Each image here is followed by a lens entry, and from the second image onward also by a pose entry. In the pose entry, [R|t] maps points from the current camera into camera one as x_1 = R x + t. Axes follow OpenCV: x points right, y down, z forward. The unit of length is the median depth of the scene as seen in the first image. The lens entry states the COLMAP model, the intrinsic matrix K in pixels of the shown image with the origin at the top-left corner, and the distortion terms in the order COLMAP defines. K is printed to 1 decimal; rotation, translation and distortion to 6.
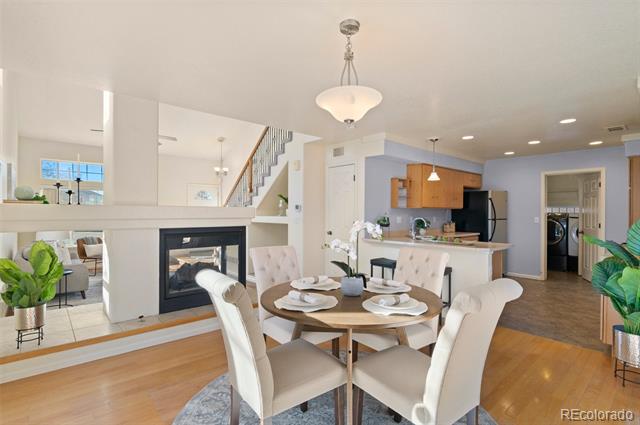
lens RADIAL K [[316.0, 0, 318.9], [0, 316.0, 210.1], [0, 0, 1]] dist [-0.002841, -0.000730]
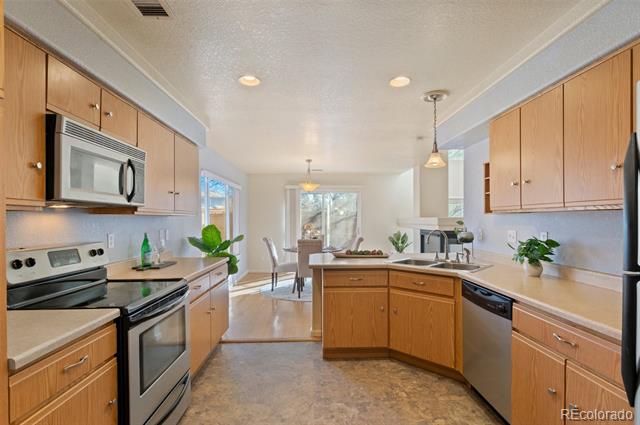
lens RADIAL K [[313.3, 0, 321.6], [0, 313.3, 217.3], [0, 0, 1]] dist [-0.001286, -0.000021]
pose [[-0.635389, -0.009326, -0.772136, 0.746601], [0.001118, 0.999915, -0.012997, 0.005116], [0.772192, -0.009121, -0.635324, 0.957676]]
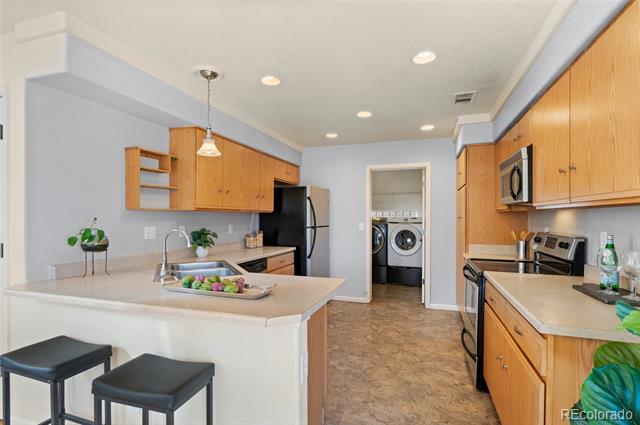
lens RADIAL K [[313.7, 0, 319.9], [0, 313.7, 211.6], [0, 0, 1]] dist [0.000896, 0.000225]
pose [[0.865972, 0.003709, 0.500079, 0.212382], [0.001549, 0.999948, -0.010099, 0.001979], [-0.500090, 0.009520, 0.865921, 0.379295]]
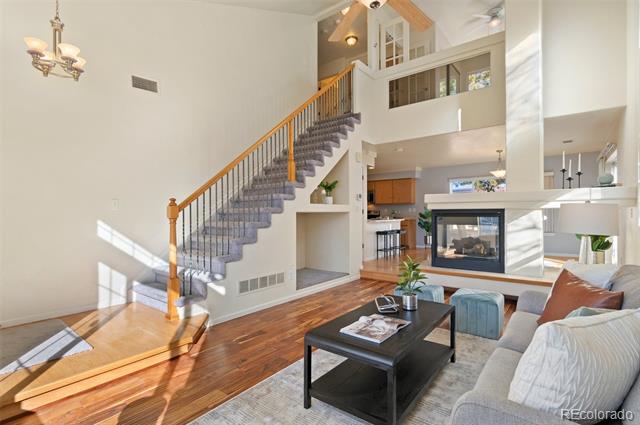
lens RADIAL K [[316.0, 0, 318.9], [0, 316.0, 210.1], [0, 0, 1]] dist [-0.002841, -0.000730]
pose [[-0.181174, 0.006767, 0.983428, -0.972482], [0.000156, 0.999977, -0.006852, 0.039693], [-0.983451, -0.001088, -0.181171, 1.162050]]
